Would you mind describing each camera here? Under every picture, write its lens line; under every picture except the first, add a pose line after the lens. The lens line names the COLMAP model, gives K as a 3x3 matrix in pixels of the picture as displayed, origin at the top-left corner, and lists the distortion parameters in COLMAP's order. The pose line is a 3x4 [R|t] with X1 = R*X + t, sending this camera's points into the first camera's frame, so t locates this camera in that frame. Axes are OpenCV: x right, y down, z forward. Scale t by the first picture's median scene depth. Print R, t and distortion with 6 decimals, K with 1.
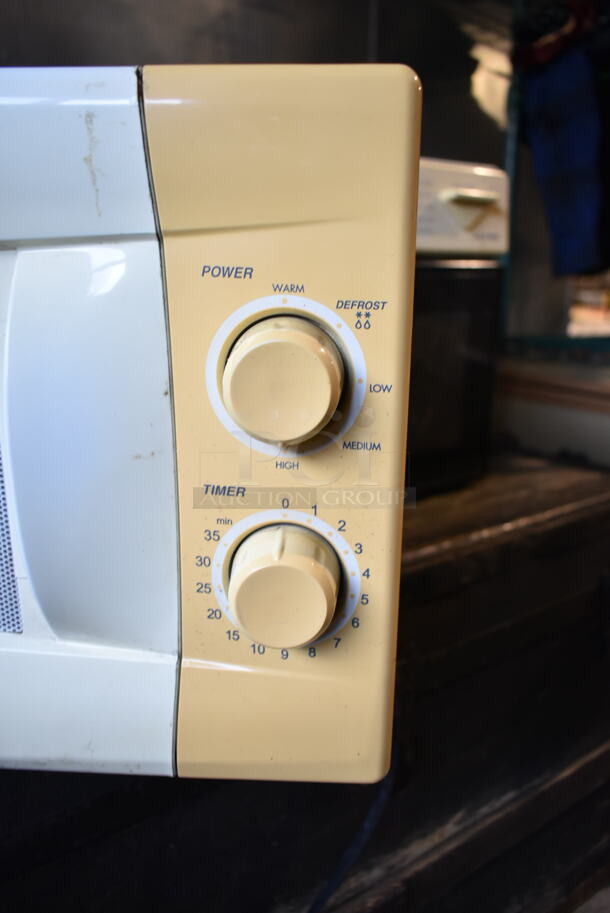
lens RADIAL K [[695.8, 0, 305.0], [0, 695.8, 456.5], [0, 0, 1]] dist [-0.030811, 0.007483]
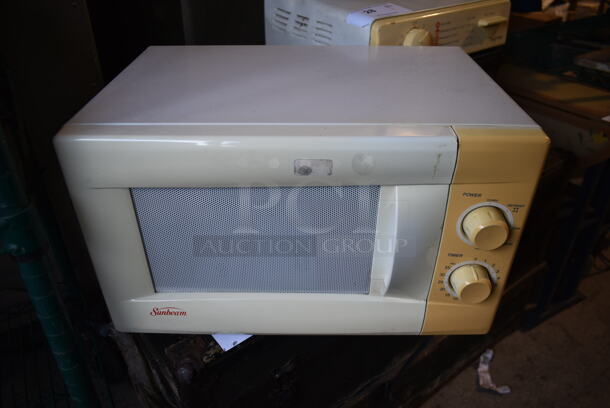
lens RADIAL K [[464.9, 0, 305.0], [0, 464.9, 204.0], [0, 0, 1]] dist [-0.030811, 0.007483]
pose [[0.999168, -0.028301, 0.029361, -0.772750], [0.017798, 0.950421, 0.310456, -0.749057], [-0.036691, -0.309676, 0.950134, -0.746546]]
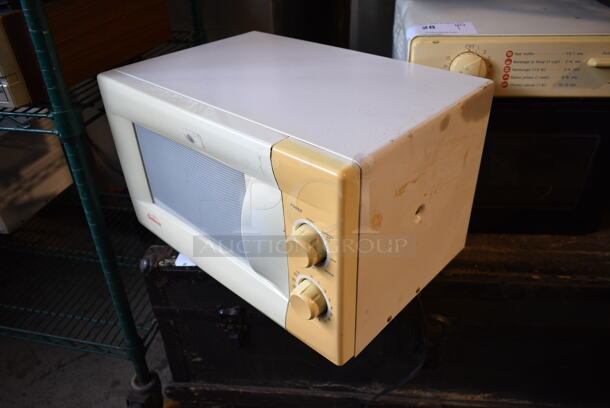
lens RADIAL K [[464.9, 0, 305.0], [0, 464.9, 204.0], [0, 0, 1]] dist [-0.030811, 0.007483]
pose [[0.762071, 0.327498, -0.558563, 0.922920], [-0.132323, 0.923220, 0.360771, -0.899067], [0.633828, -0.201023, 0.746895, -0.431987]]
